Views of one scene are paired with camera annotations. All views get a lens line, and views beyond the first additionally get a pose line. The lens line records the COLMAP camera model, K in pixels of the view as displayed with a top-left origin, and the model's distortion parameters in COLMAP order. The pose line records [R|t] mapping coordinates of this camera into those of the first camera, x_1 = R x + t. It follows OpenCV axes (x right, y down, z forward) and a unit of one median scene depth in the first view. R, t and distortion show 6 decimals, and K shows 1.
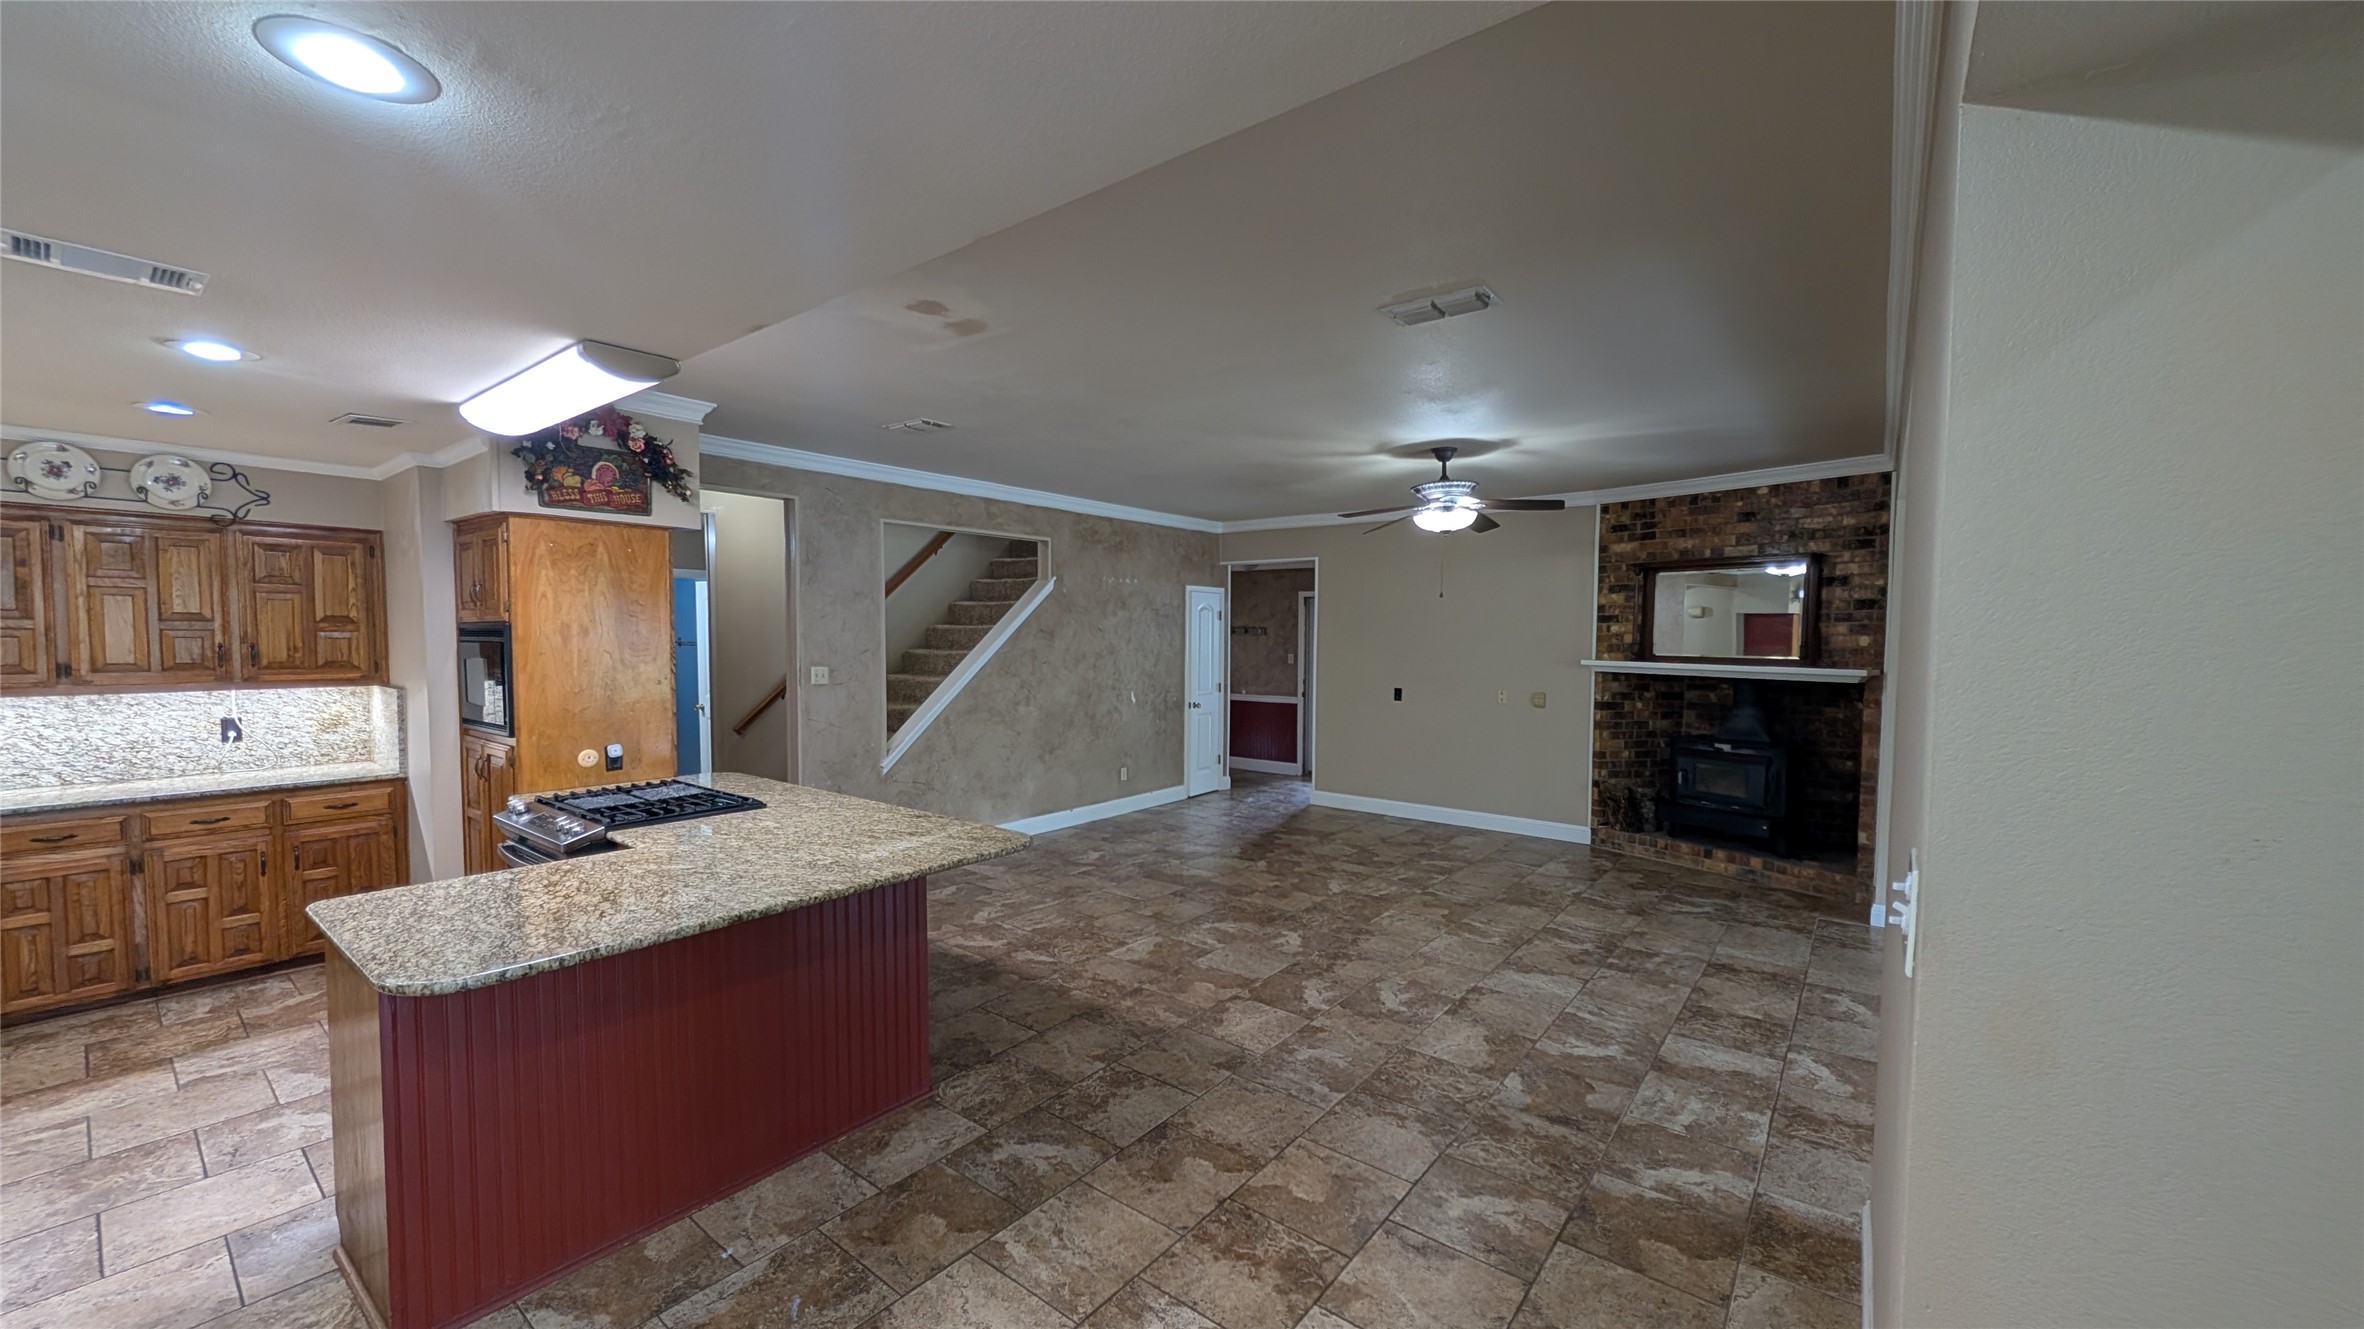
lens RADIAL K [[891.0, 0, 1189.9], [0, 891.0, 676.3], [0, 0, 1]] dist [0.001474, -0.000189]
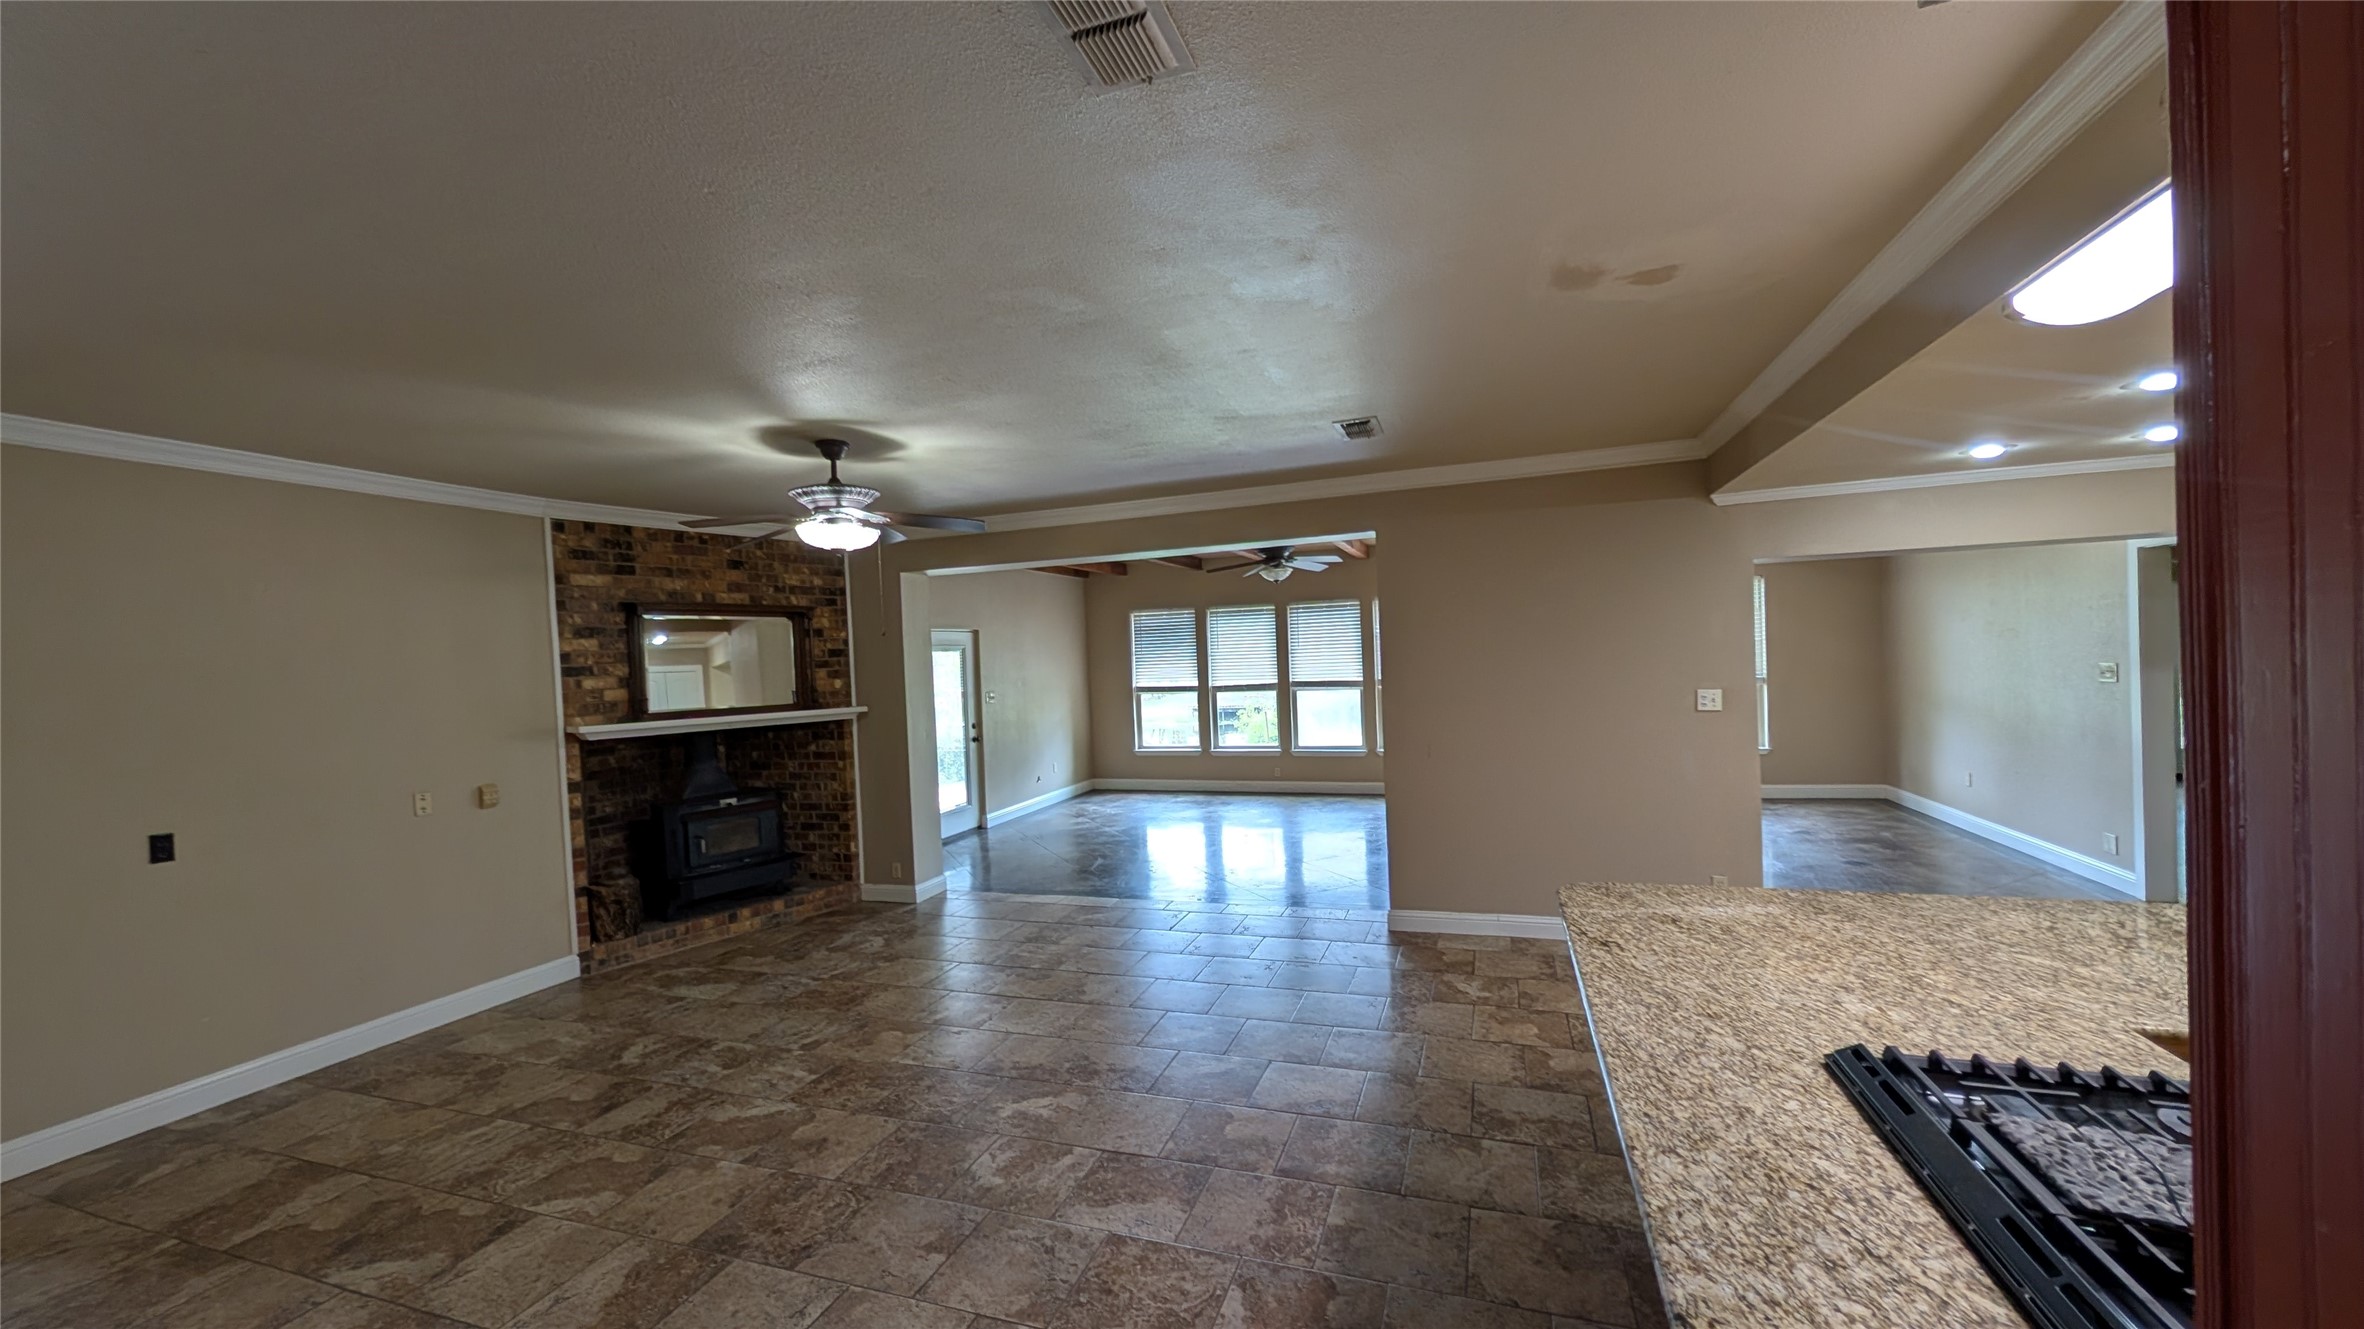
lens RADIAL K [[891.0, 0, 1184.6], [0, 891.0, 674.9], [0, 0, 1]] dist [0.001474, -0.000189]
pose [[-0.321581, -0.008829, 0.946841, -0.656404], [0.087097, 0.995441, 0.038864, -0.072366], [-0.942868, 0.094965, -0.319346, 1.182811]]
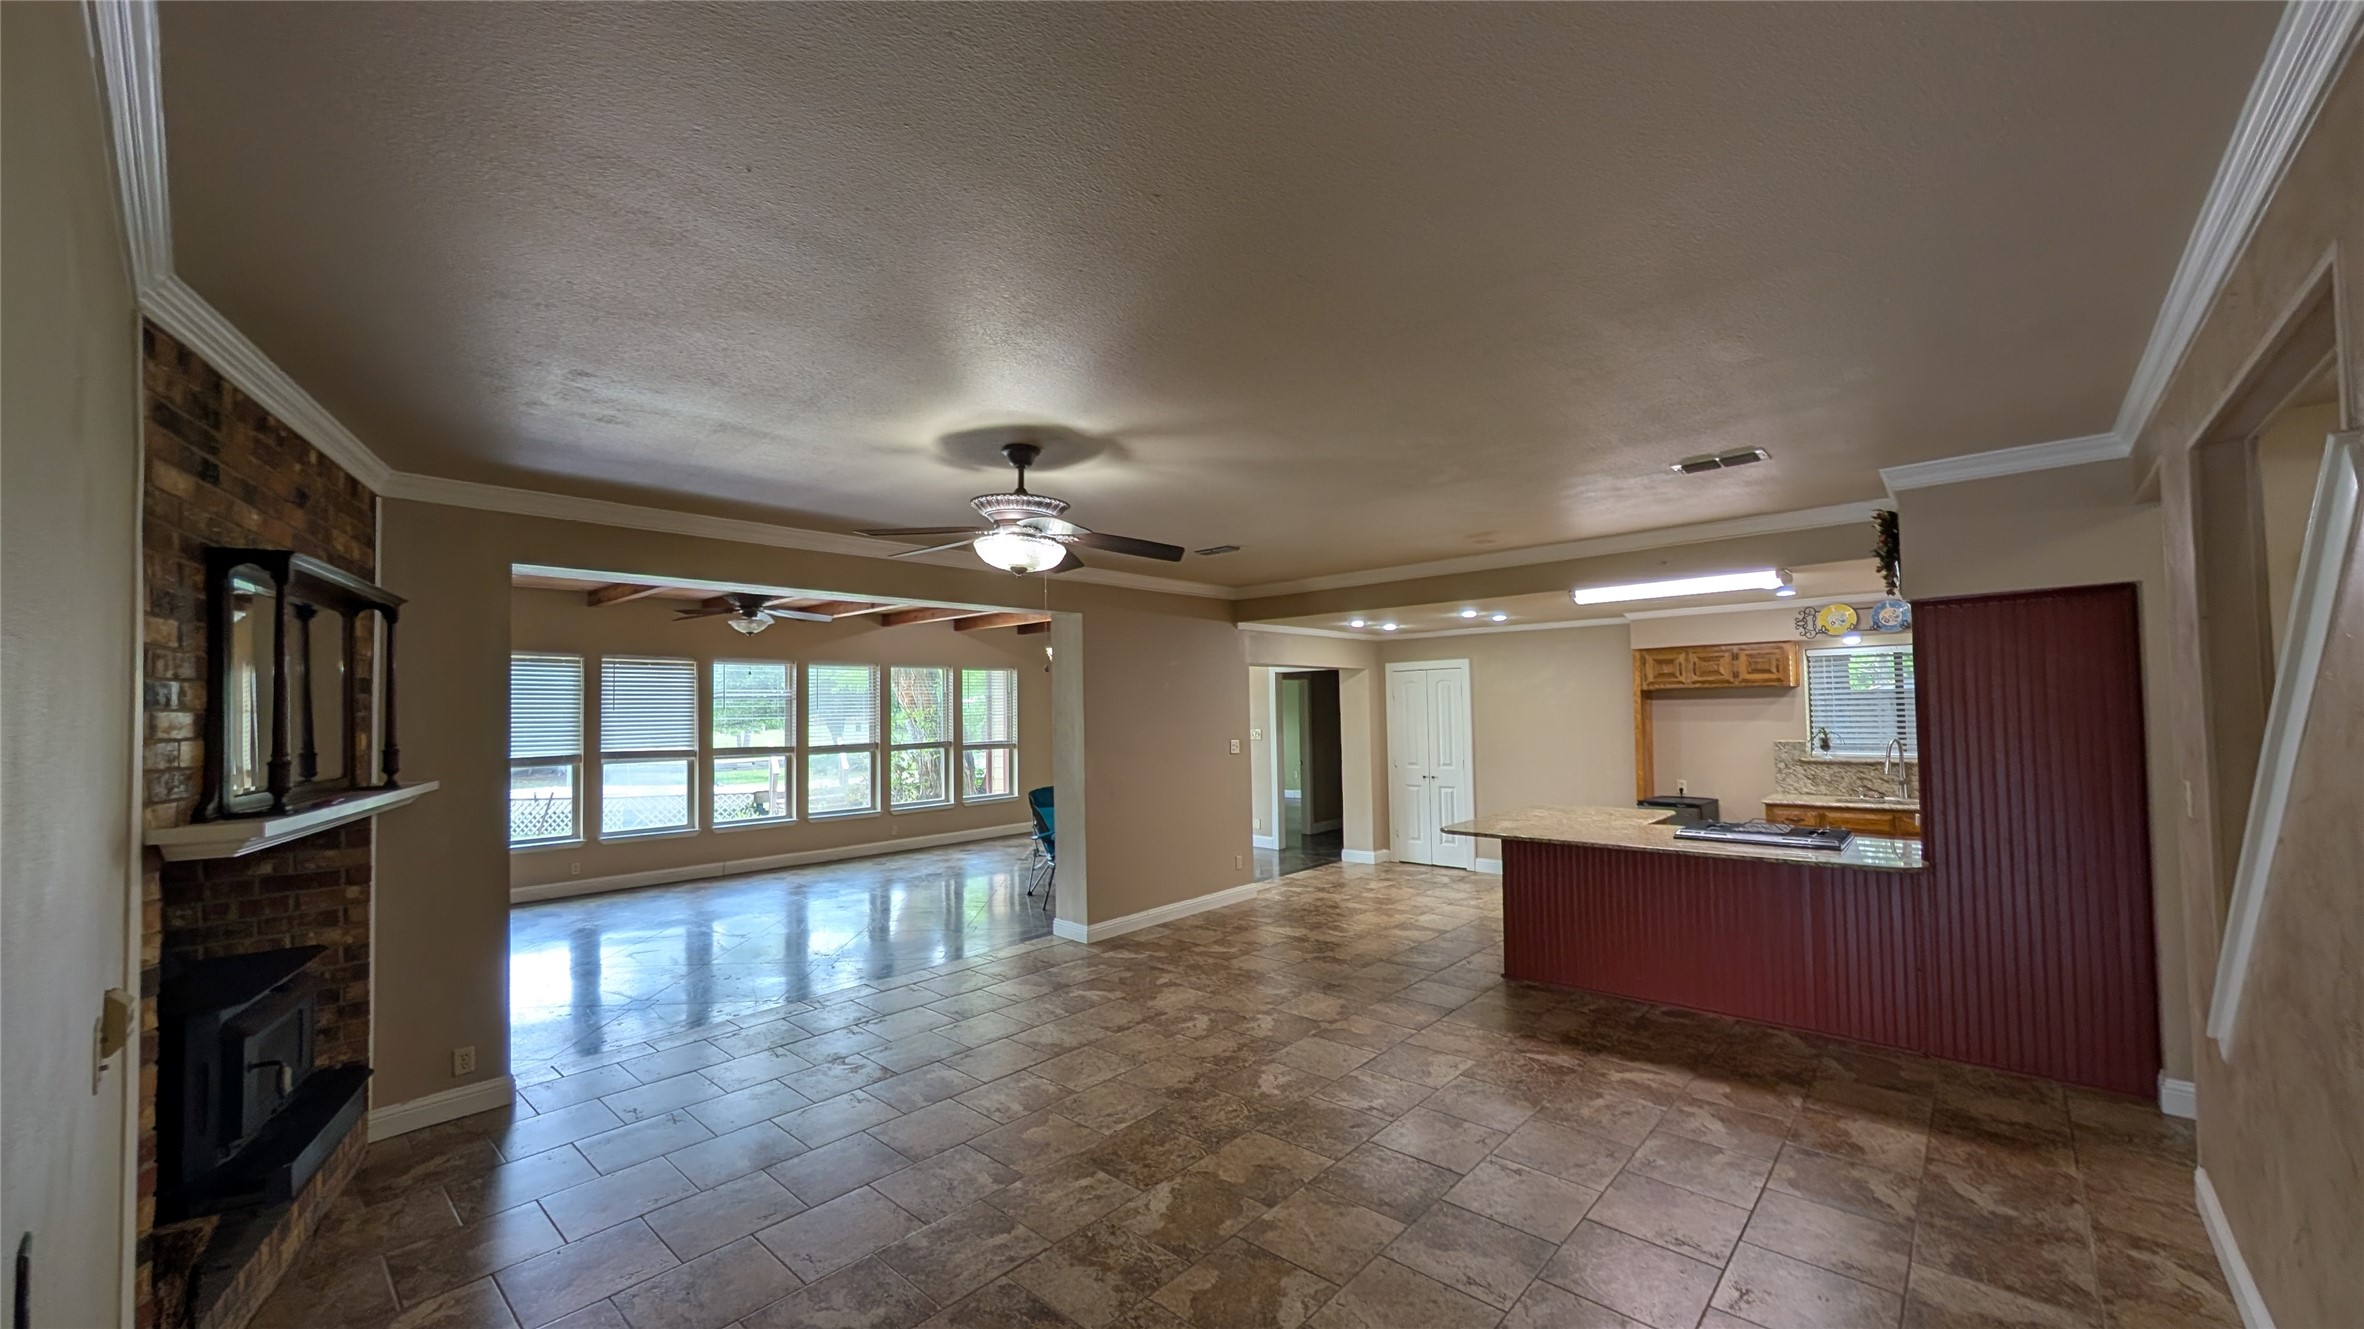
lens RADIAL K [[891.0, 0, 1189.7], [0, 891.0, 673.6], [0, 0, 1]] dist [0.001474, -0.000189]
pose [[-0.997054, 0.013895, 0.075434, 0.132344], [0.014738, 0.999835, 0.010625, -0.109498], [-0.075274, 0.011705, -0.997094, 2.013551]]
